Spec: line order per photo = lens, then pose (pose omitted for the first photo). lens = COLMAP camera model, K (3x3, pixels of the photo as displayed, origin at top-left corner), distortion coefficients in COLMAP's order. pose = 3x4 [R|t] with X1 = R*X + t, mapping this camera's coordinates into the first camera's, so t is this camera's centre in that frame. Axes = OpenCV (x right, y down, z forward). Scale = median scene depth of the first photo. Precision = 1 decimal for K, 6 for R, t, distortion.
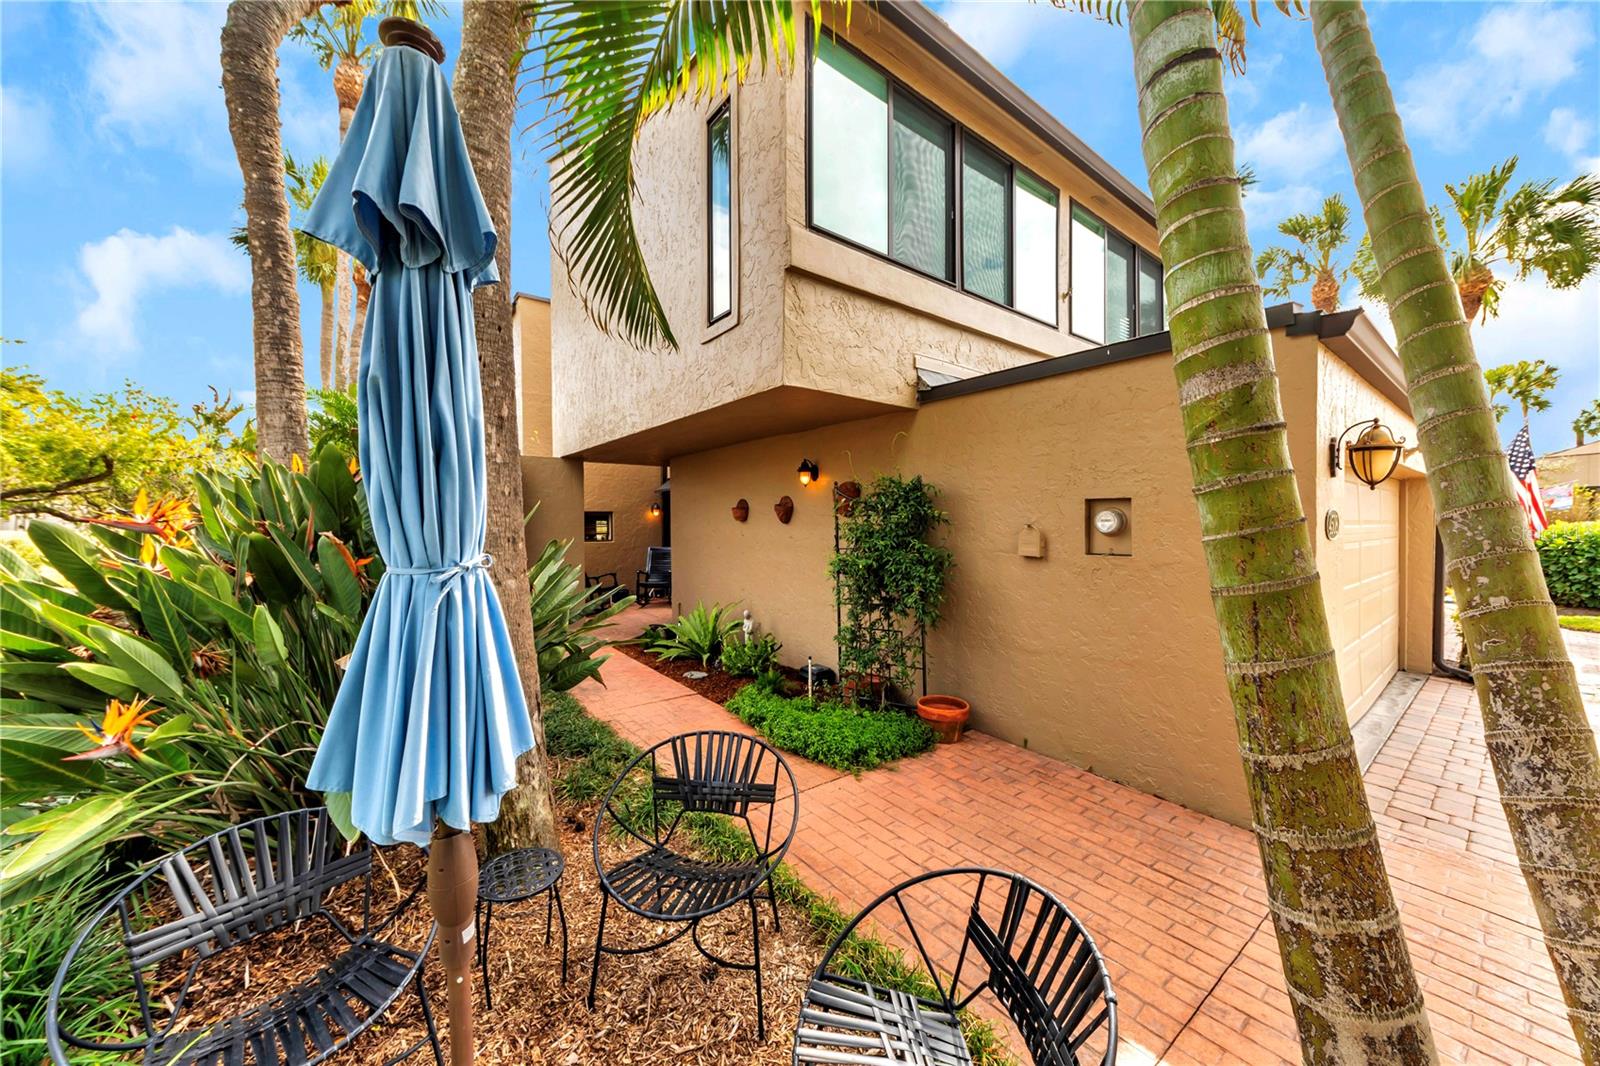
lens RADIAL K [[576.8, 0, 798.0], [0, 576.8, 545.8], [0, 0, 1]] dist [0.006511, 0.000017]
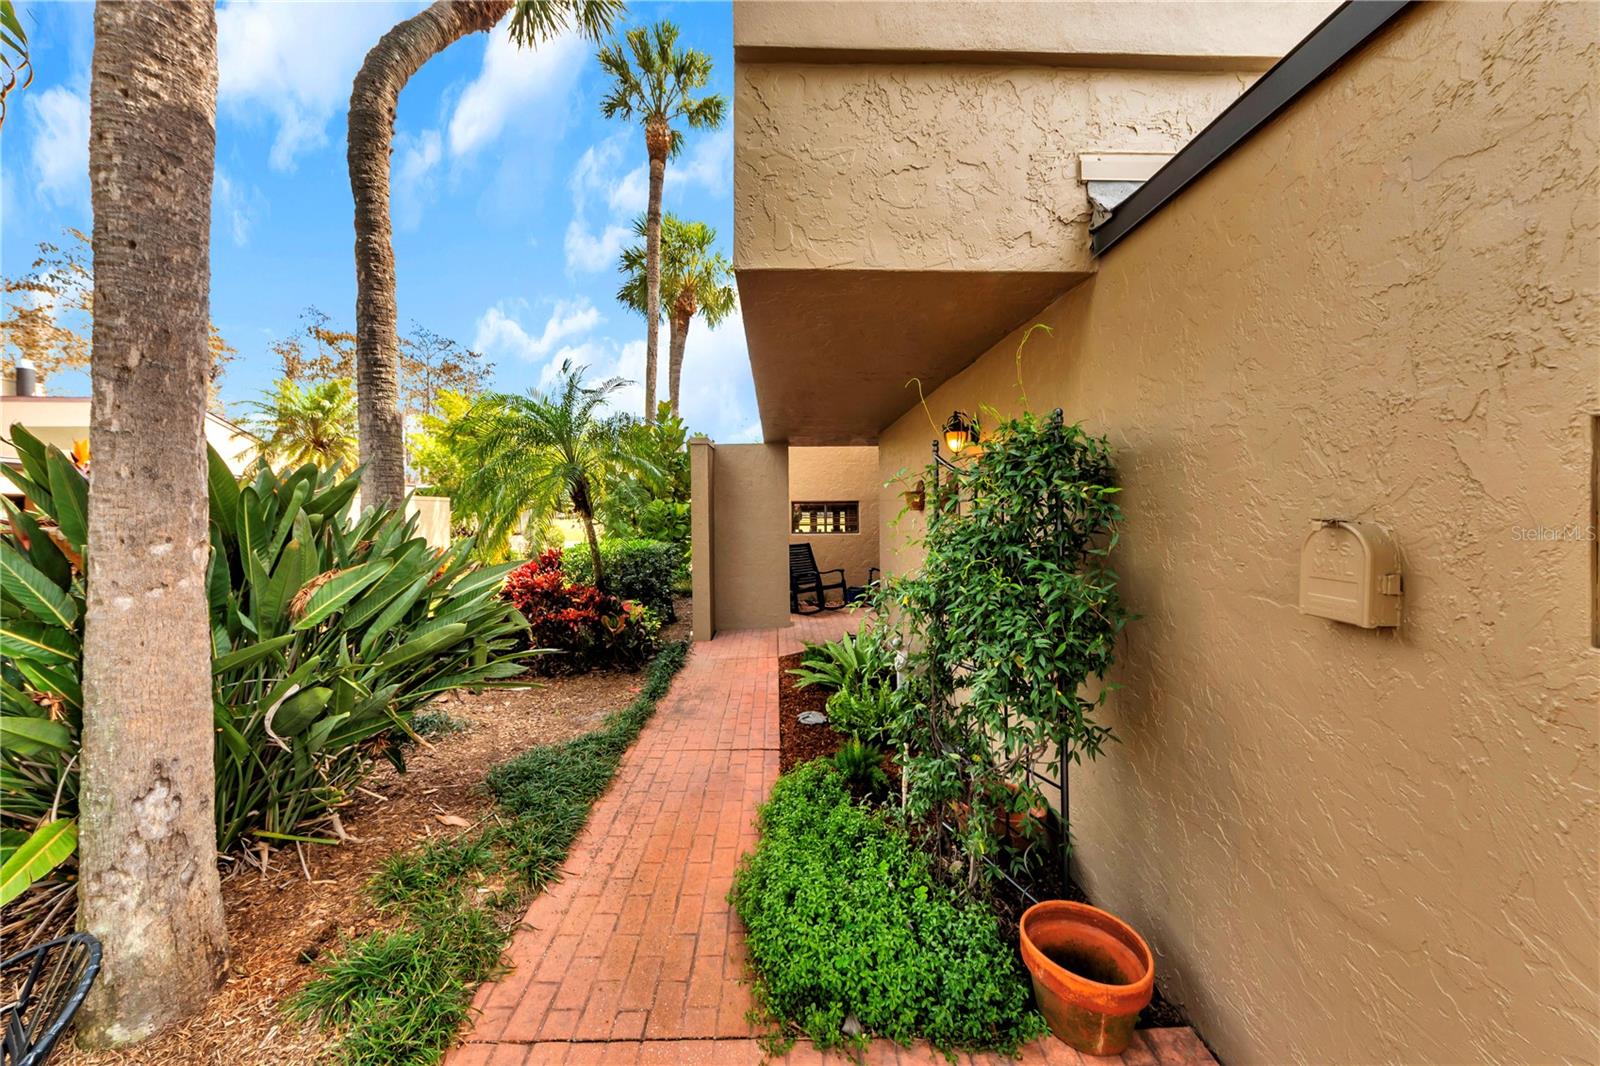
lens RADIAL K [[569.5, 0, 800.0], [0, 569.5, 533.0], [0, 0, 1]] dist [-0.001233, -0.000066]
pose [[0.800825, 0.019243, -0.598590, 0.339505], [-0.021068, 0.999770, 0.003955, -0.023568], [0.598528, 0.009444, 0.801046, 0.555877]]
